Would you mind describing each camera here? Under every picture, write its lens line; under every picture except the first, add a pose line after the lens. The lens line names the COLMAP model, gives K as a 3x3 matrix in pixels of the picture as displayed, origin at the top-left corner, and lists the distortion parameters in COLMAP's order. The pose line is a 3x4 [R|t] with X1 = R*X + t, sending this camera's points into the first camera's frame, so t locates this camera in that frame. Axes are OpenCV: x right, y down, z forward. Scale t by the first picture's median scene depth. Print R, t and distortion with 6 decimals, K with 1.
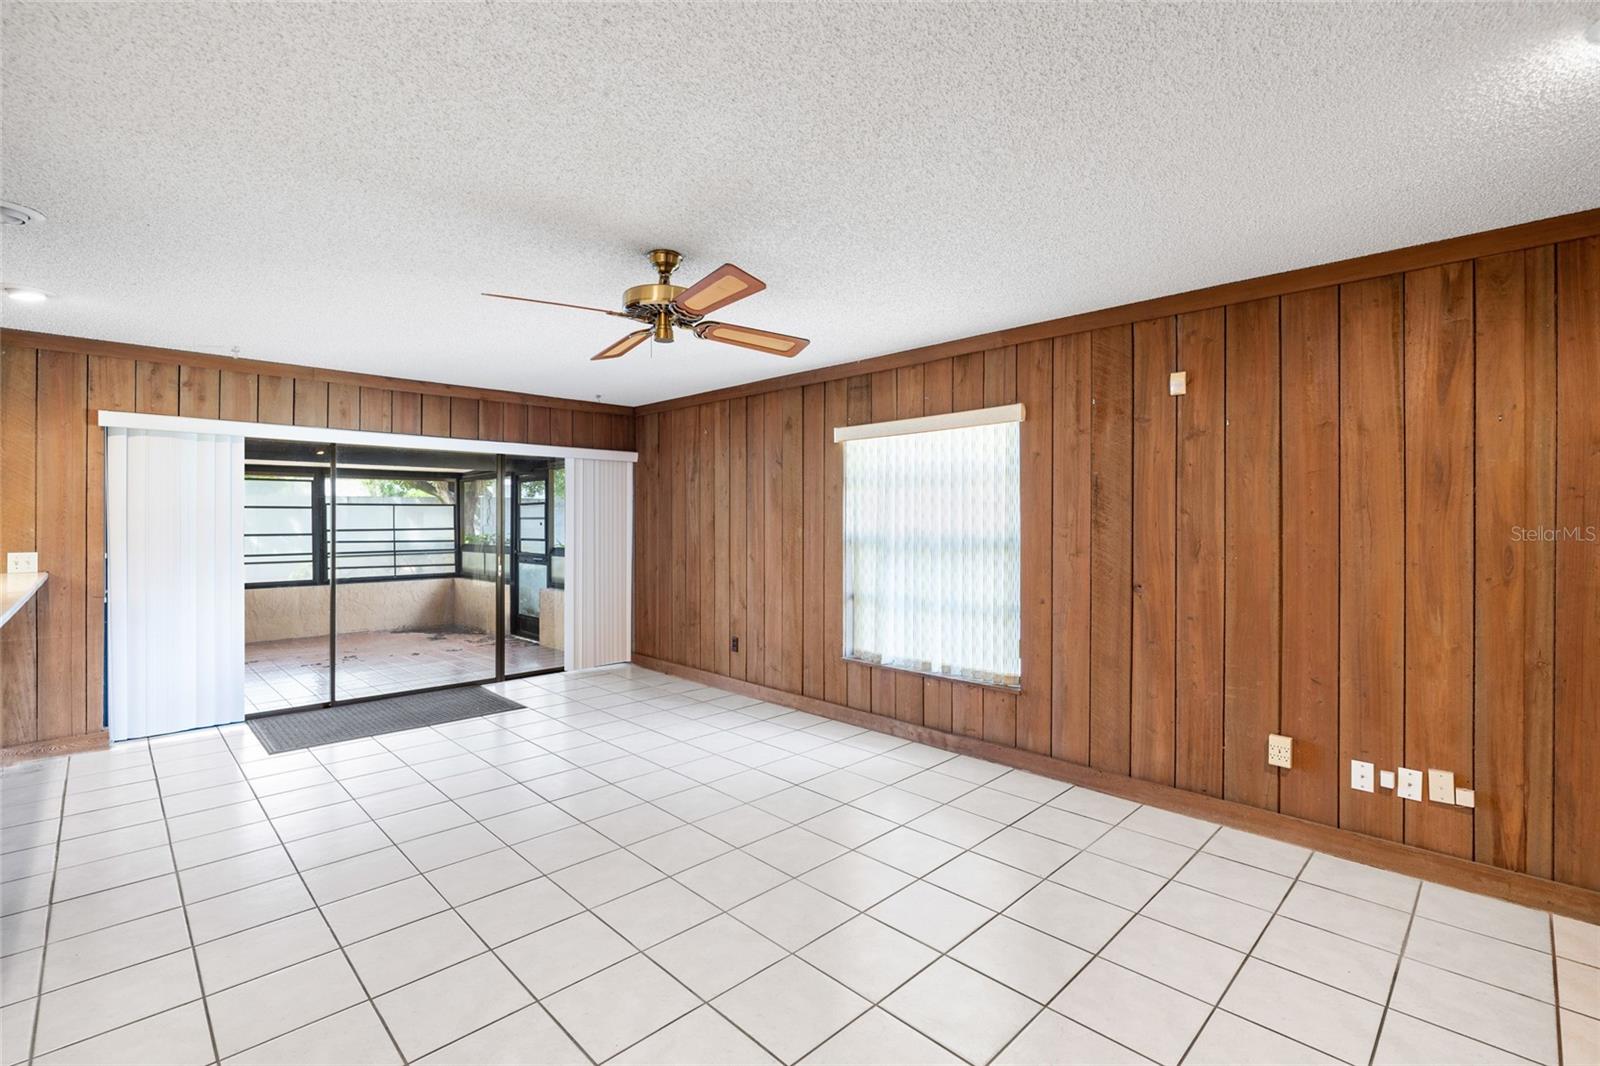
lens RADIAL K [[713.8, 0, 799.2], [0, 713.8, 520.7], [0, 0, 1]] dist [-0.009671, 0.002123]
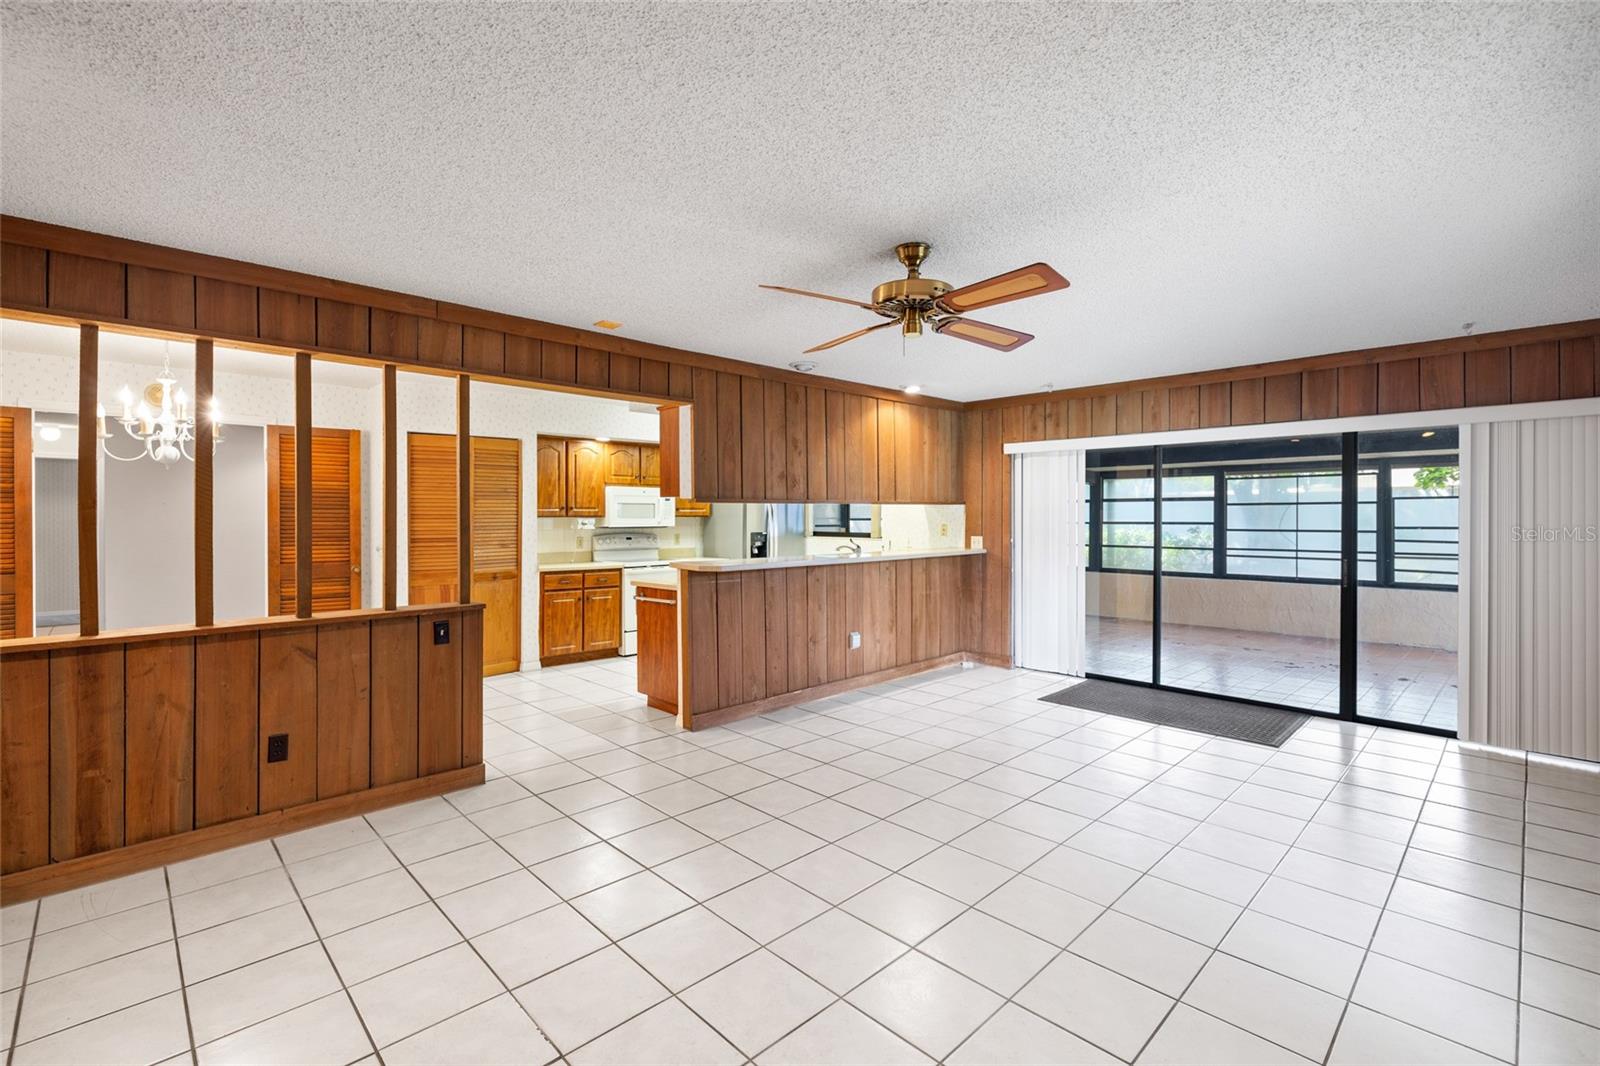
lens RADIAL K [[713.8, 0, 803.4], [0, 713.8, 522.4], [0, 0, 1]] dist [-0.009671, 0.002123]
pose [[-0.013302, 0.008209, -0.999878, 0.477800], [-0.000241, 0.999966, 0.008213, -0.000741], [0.999911, 0.000350, -0.013300, 0.524318]]
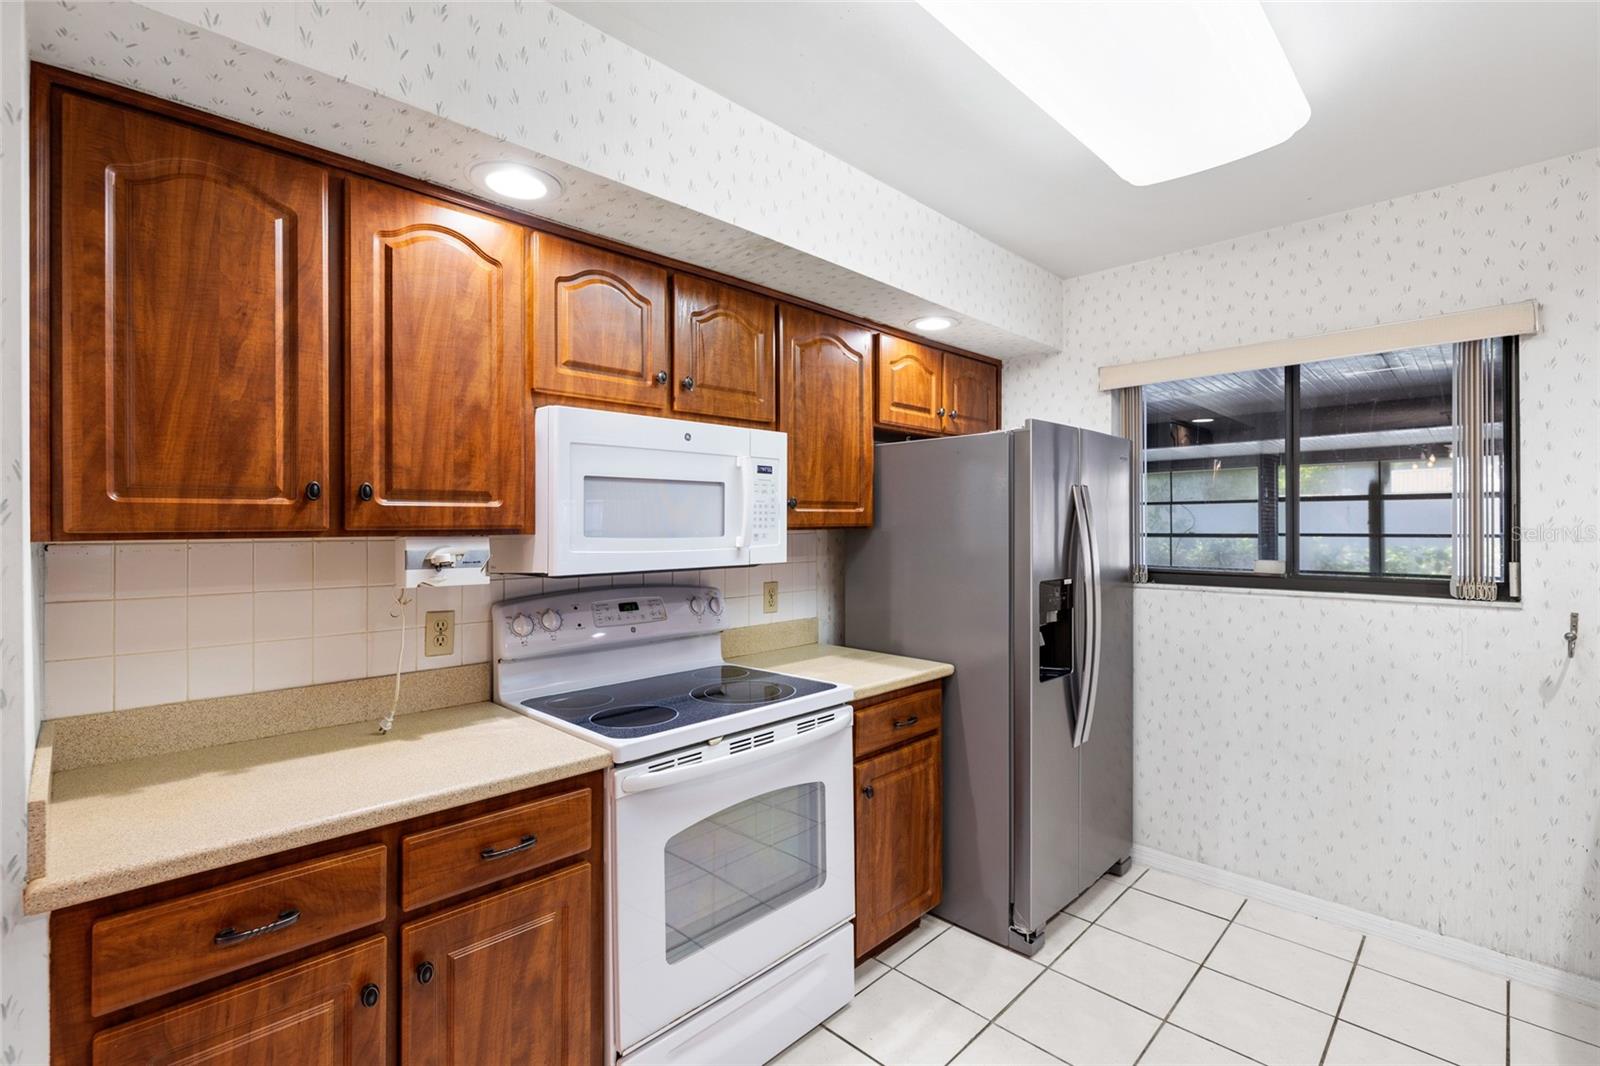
lens RADIAL K [[713.8, 0, 797.4], [0, 713.8, 524.5], [0, 0, 1]] dist [-0.009671, 0.002123]
pose [[0.003575, -0.001493, -0.999992, -0.659455], [0.003838, 0.999992, -0.001479, -0.002941], [0.999986, -0.003832, 0.003581, 0.218841]]
